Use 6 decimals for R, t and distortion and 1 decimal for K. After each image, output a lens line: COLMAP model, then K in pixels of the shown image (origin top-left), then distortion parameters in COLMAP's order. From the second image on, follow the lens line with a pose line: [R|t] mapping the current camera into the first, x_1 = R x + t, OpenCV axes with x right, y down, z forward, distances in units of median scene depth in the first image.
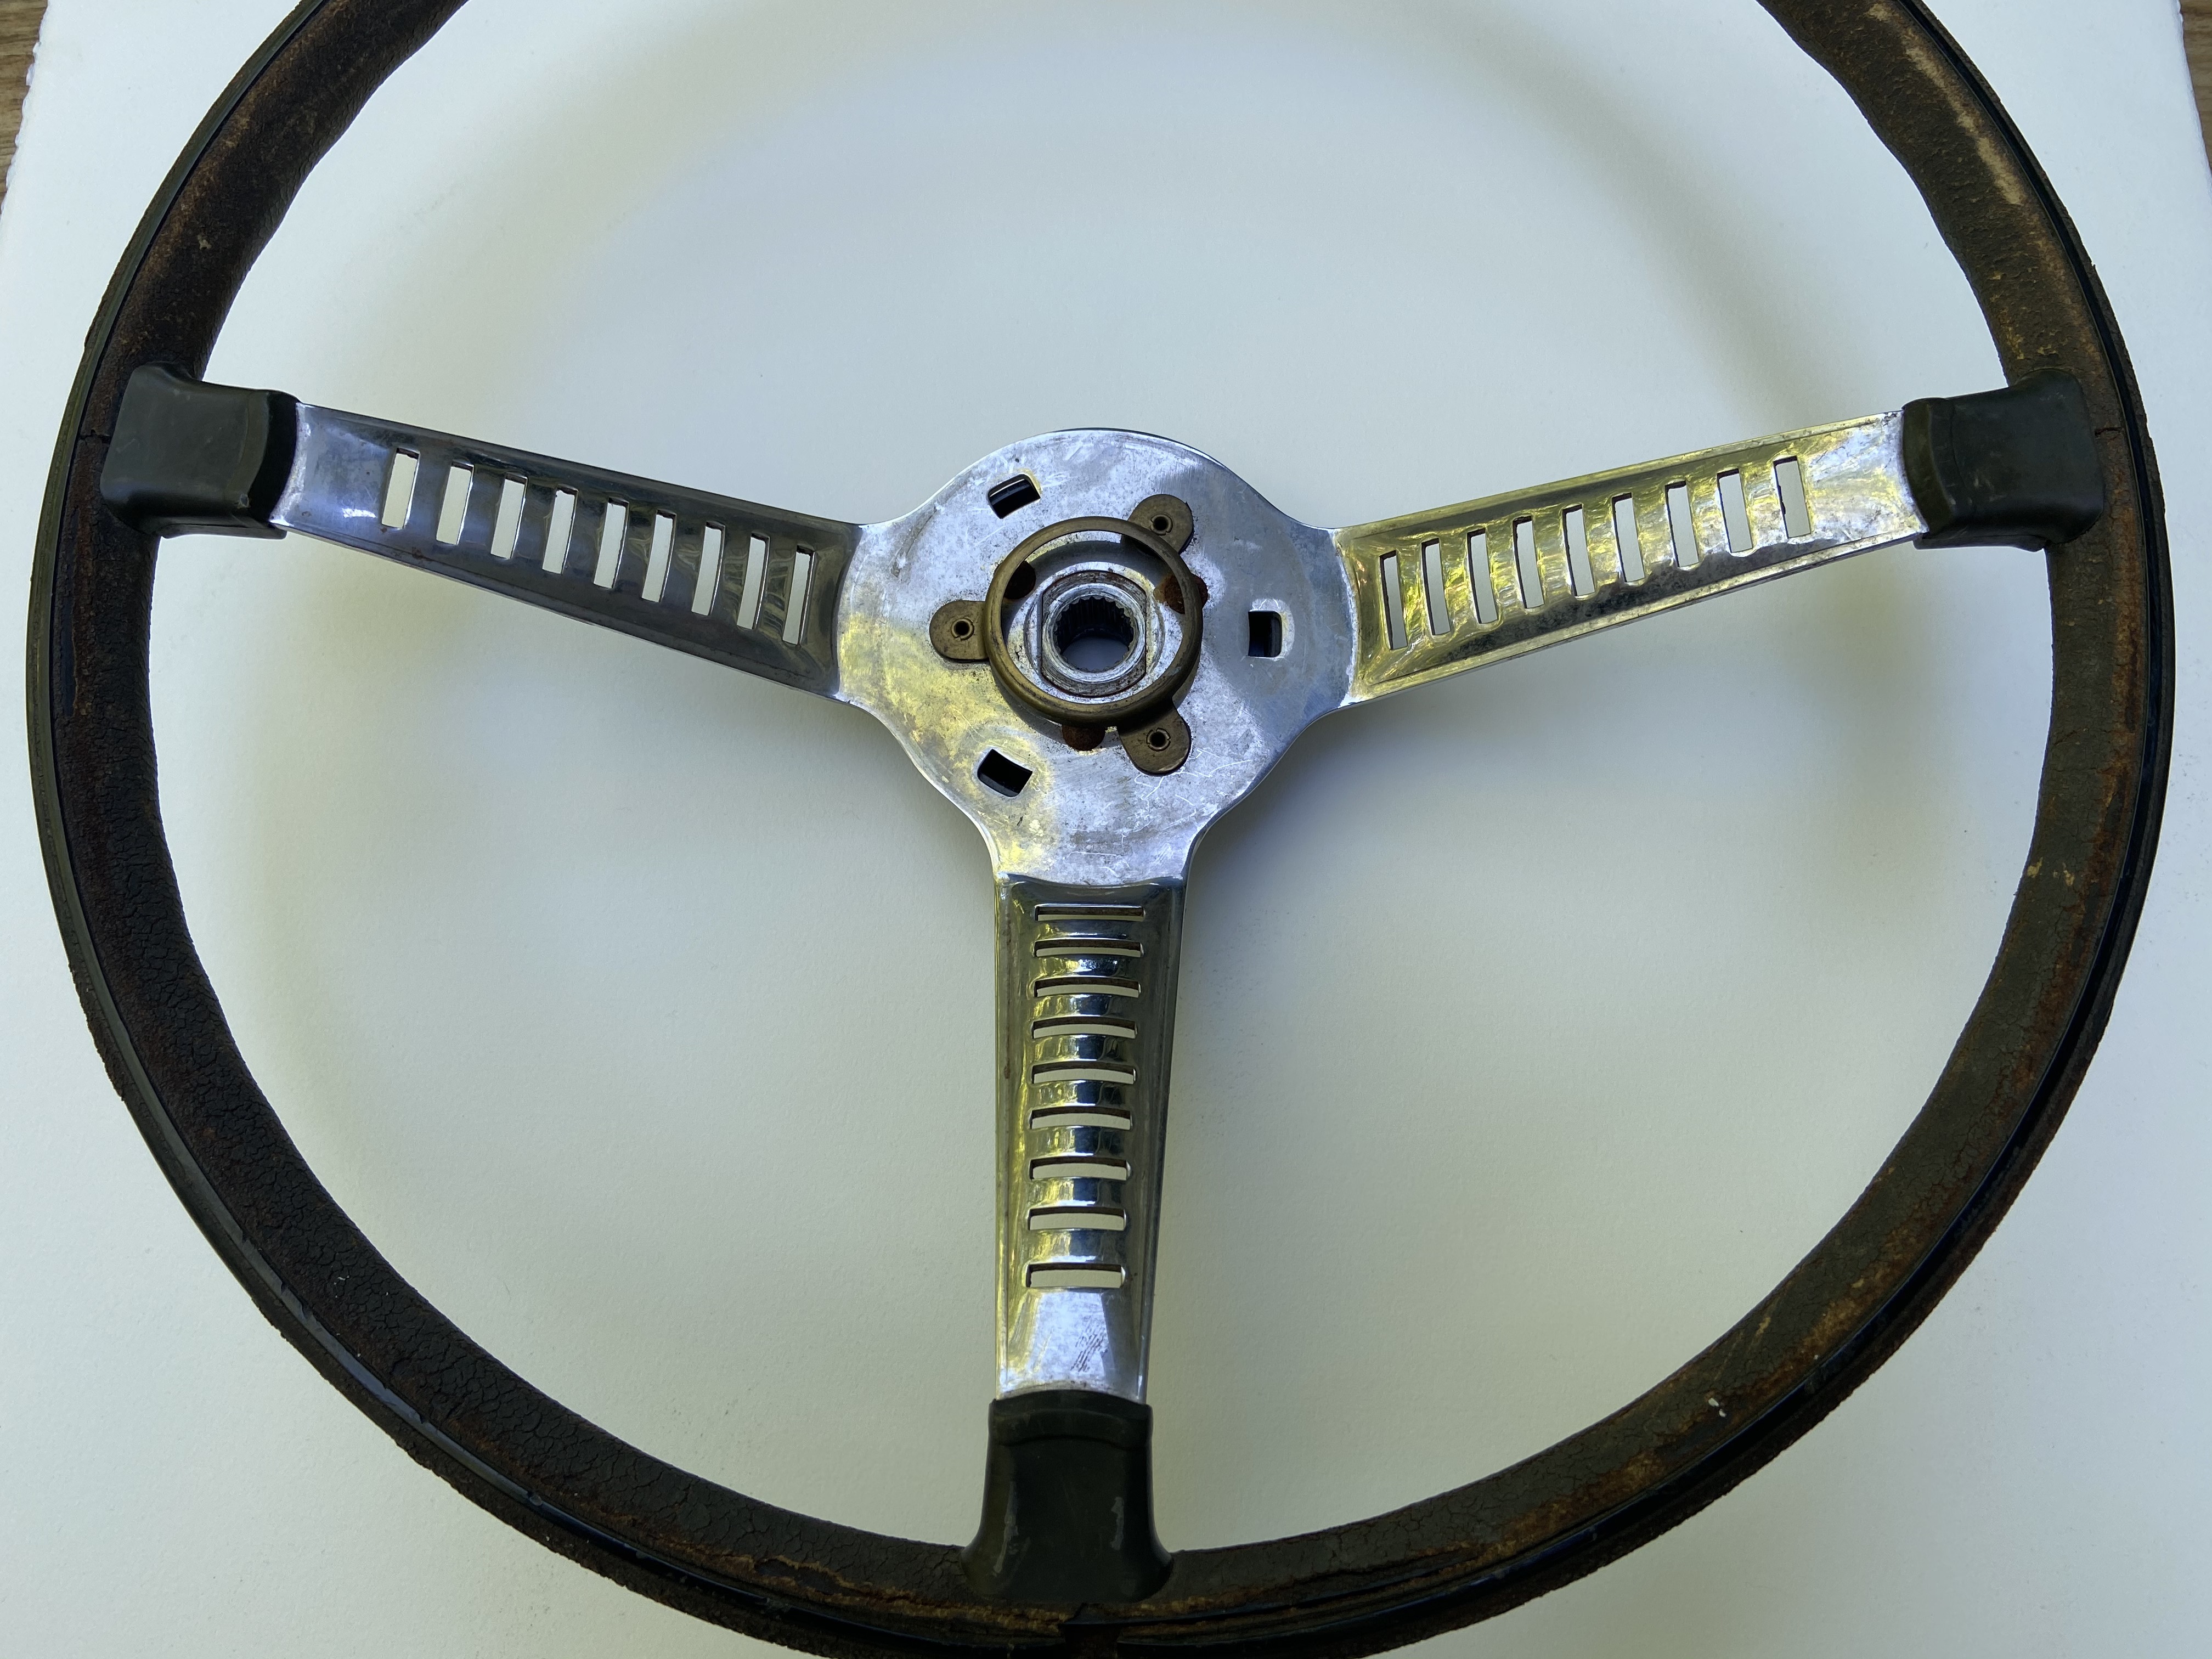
lens RADIAL K [[1699.7, 0, 1111.4], [0, 1699.7, 820.5], [0, 0, 1]] dist [0.109012, -0.150672]
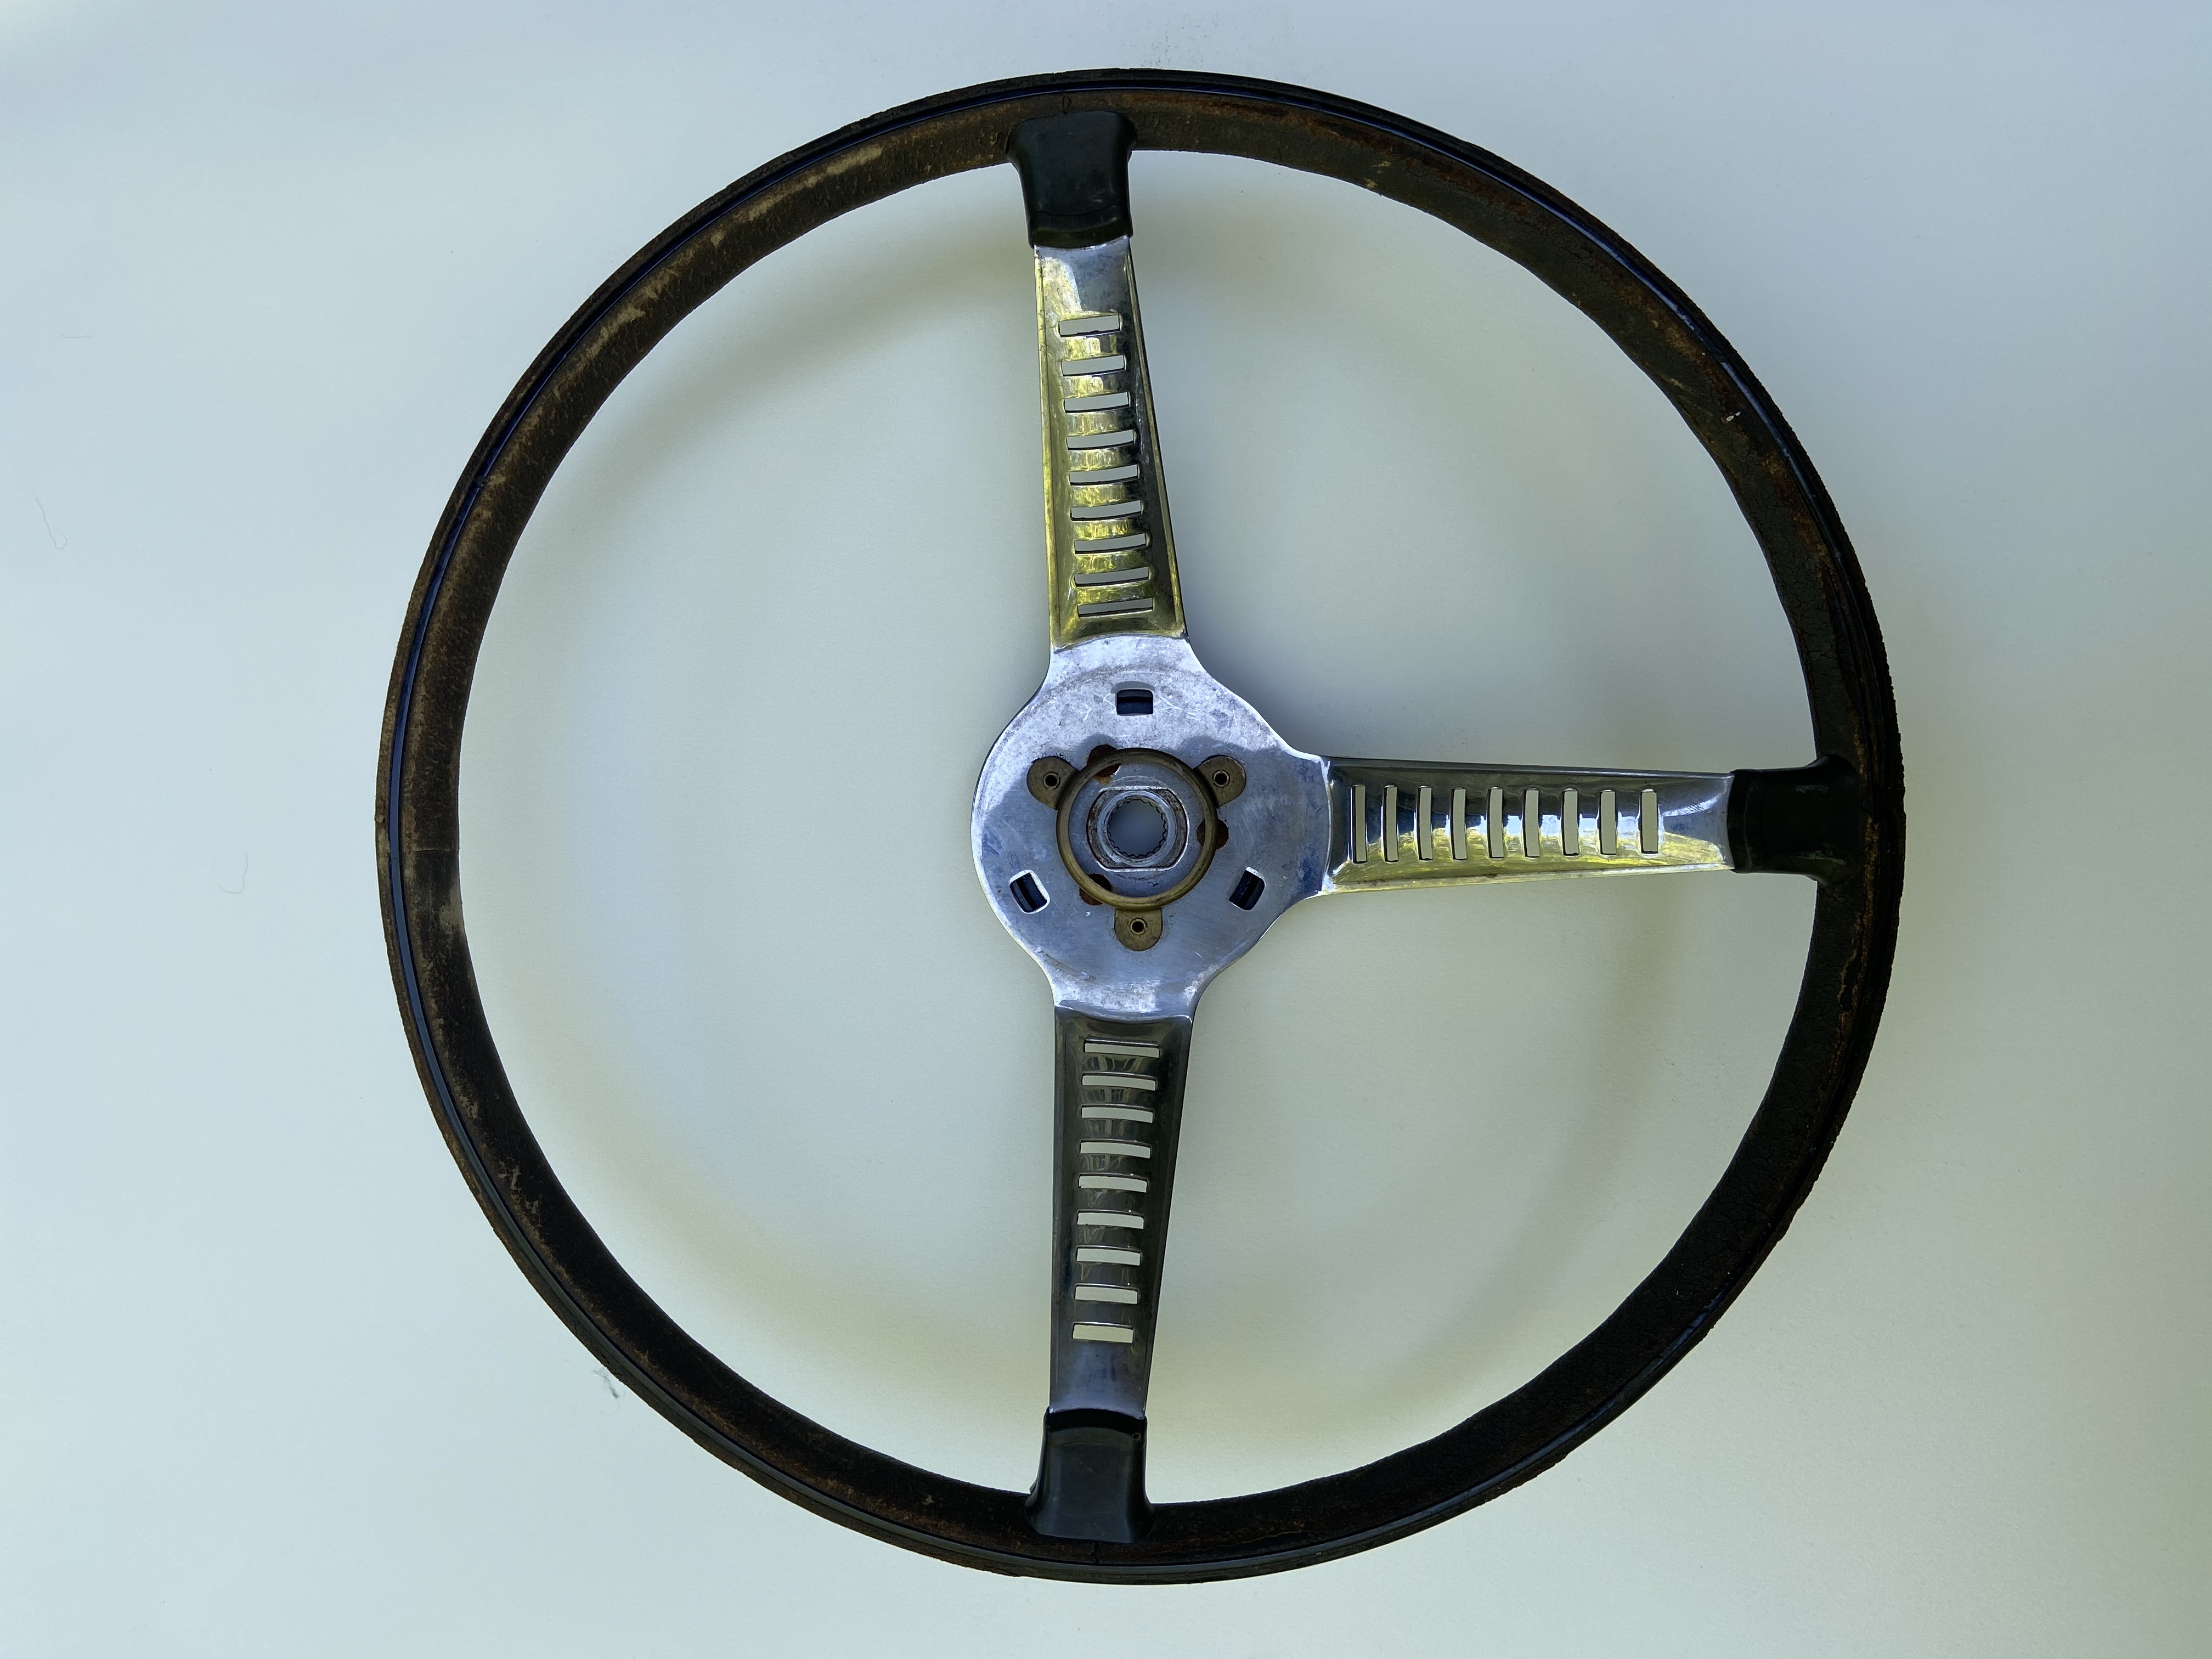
lens RADIAL K [[1699.7, 0, 1086.3], [0, 1699.7, 820.0], [0, 0, 1]] dist [0.109012, -0.150672]
pose [[-0.028715, -0.999470, 0.015325, -0.025485], [0.969279, -0.024095, 0.244782, -0.535067], [-0.244283, 0.021883, 0.969457, -0.329575]]
